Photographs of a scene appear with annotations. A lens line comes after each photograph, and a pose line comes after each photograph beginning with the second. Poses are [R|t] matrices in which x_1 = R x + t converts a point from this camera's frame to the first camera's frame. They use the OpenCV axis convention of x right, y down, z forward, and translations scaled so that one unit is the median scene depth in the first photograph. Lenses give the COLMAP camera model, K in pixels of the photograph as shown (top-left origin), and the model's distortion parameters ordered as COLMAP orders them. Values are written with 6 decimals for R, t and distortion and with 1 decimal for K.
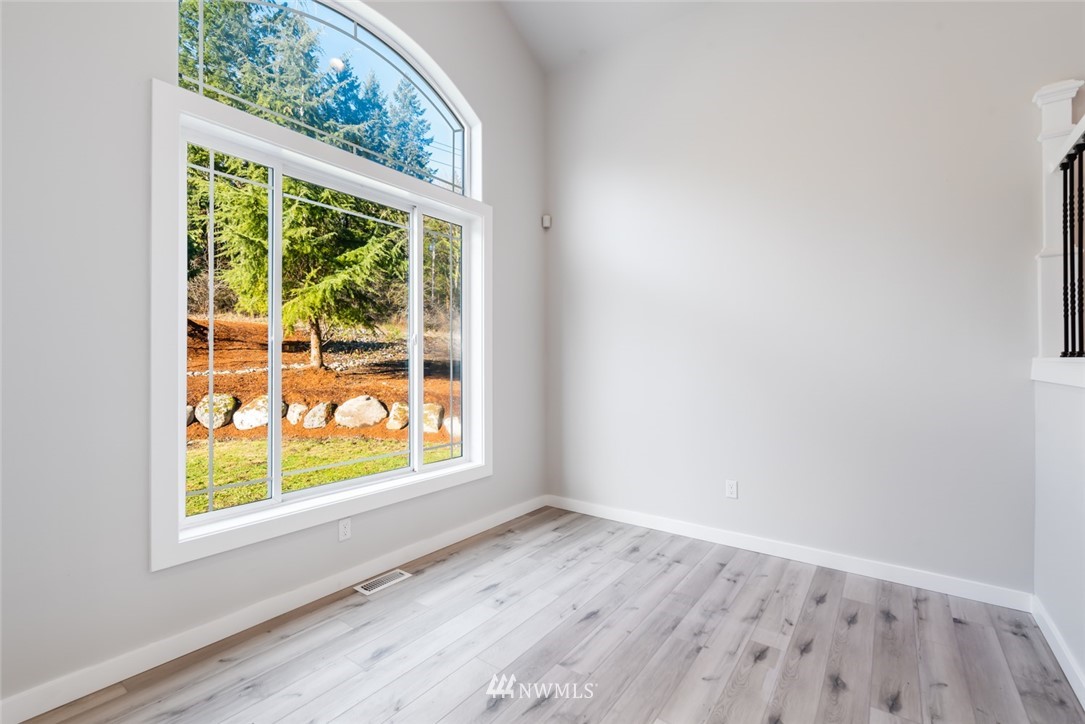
lens RADIAL K [[475.7, 0, 546.6], [0, 475.7, 360.9], [0, 0, 1]] dist [-0.001750, -0.000133]
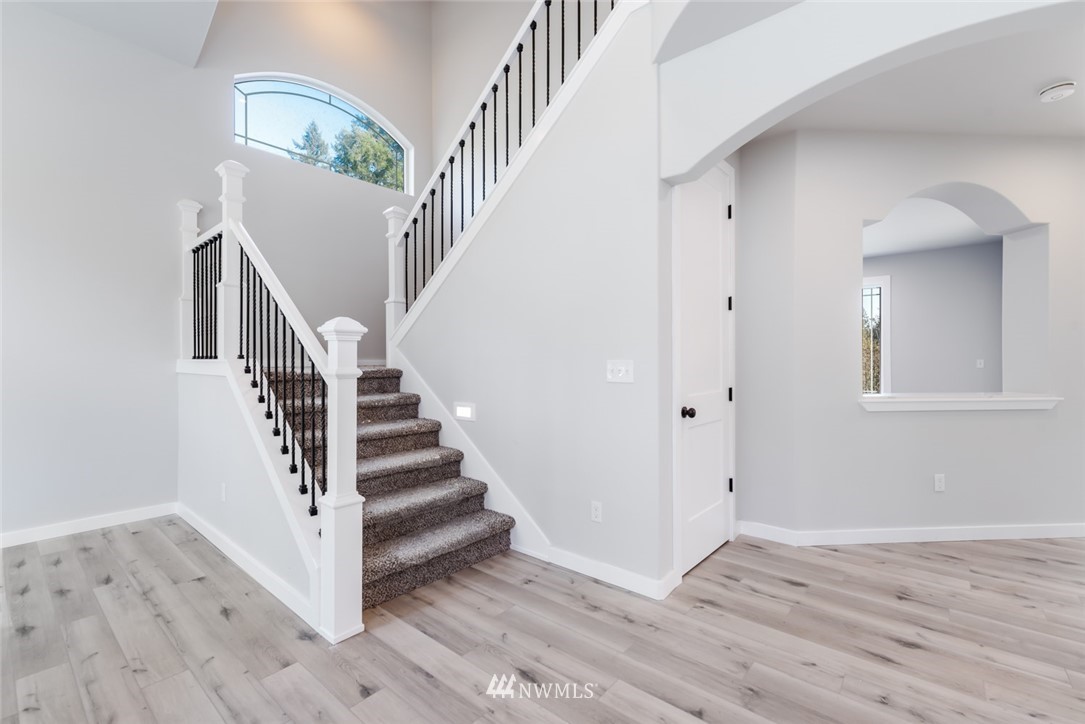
lens RADIAL K [[475.7, 0, 546.6], [0, 475.7, 360.9], [0, 0, 1]] dist [-0.001750, -0.000133]
pose [[0.075389, 0.007472, 0.997126, -0.565974], [0.001308, 0.999970, -0.007592, 0.013155], [-0.997153, 0.001877, 0.075377, -0.437167]]
